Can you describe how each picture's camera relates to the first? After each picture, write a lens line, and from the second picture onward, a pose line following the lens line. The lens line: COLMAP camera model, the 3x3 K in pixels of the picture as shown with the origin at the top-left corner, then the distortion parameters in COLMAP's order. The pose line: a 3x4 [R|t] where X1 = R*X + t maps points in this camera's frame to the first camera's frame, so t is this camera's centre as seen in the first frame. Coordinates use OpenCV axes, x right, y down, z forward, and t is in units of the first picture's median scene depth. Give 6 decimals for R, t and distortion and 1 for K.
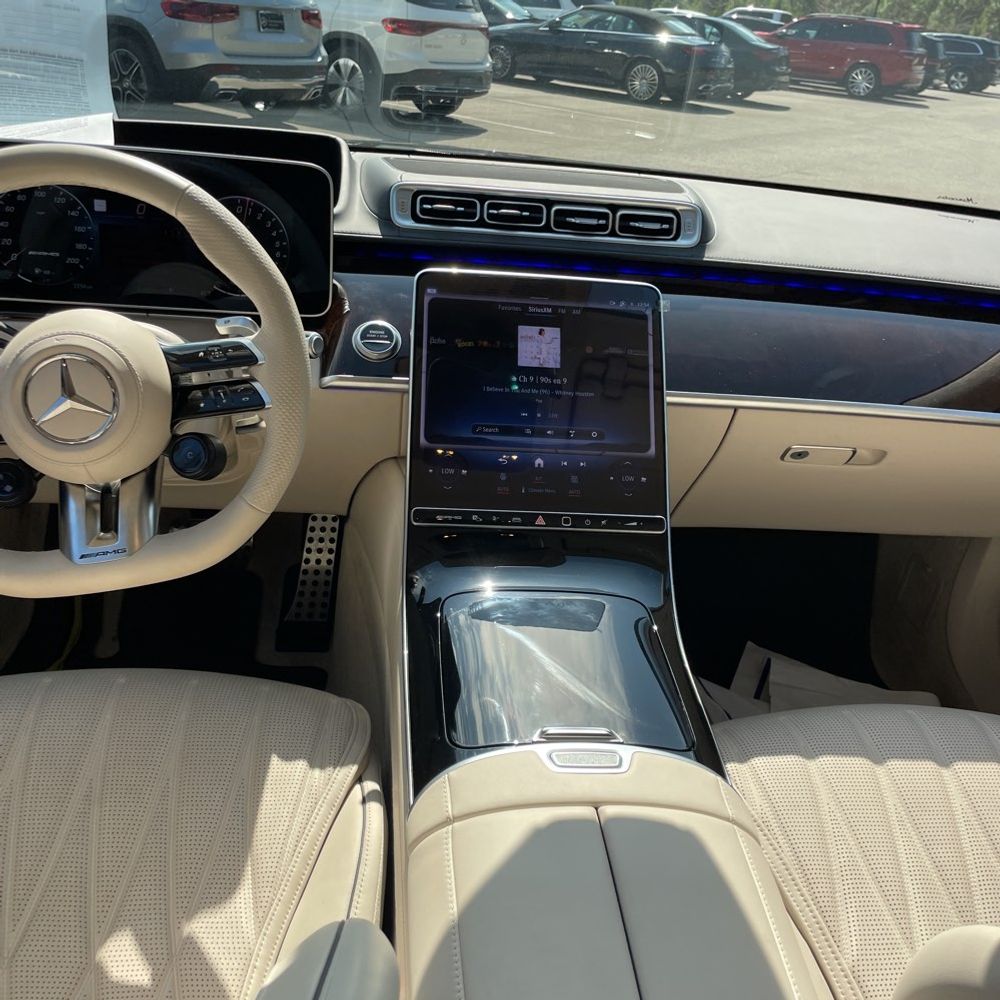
lens RADIAL K [[998.9, 0, 492.1], [0, 998.9, 504.3], [0, 0, 1]] dist [0.114141, -0.177719]
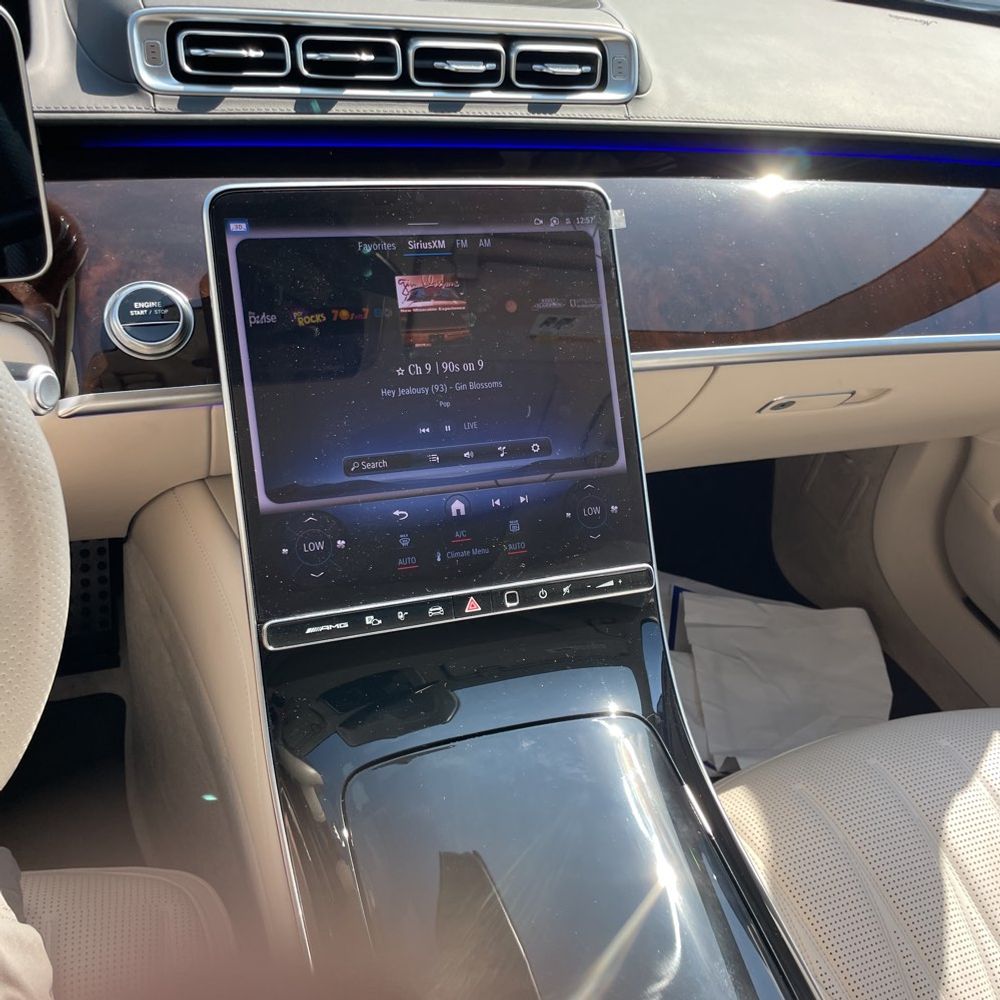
lens RADIAL K [[998.9, 0, 492.1], [0, 998.9, 504.3], [0, 0, 1]] dist [0.114141, -0.177719]
pose [[0.969508, -0.127521, 0.209266, -0.059537], [0.077728, 0.969867, 0.230904, -0.177882], [-0.232405, -0.207598, 0.950206, 0.384727]]
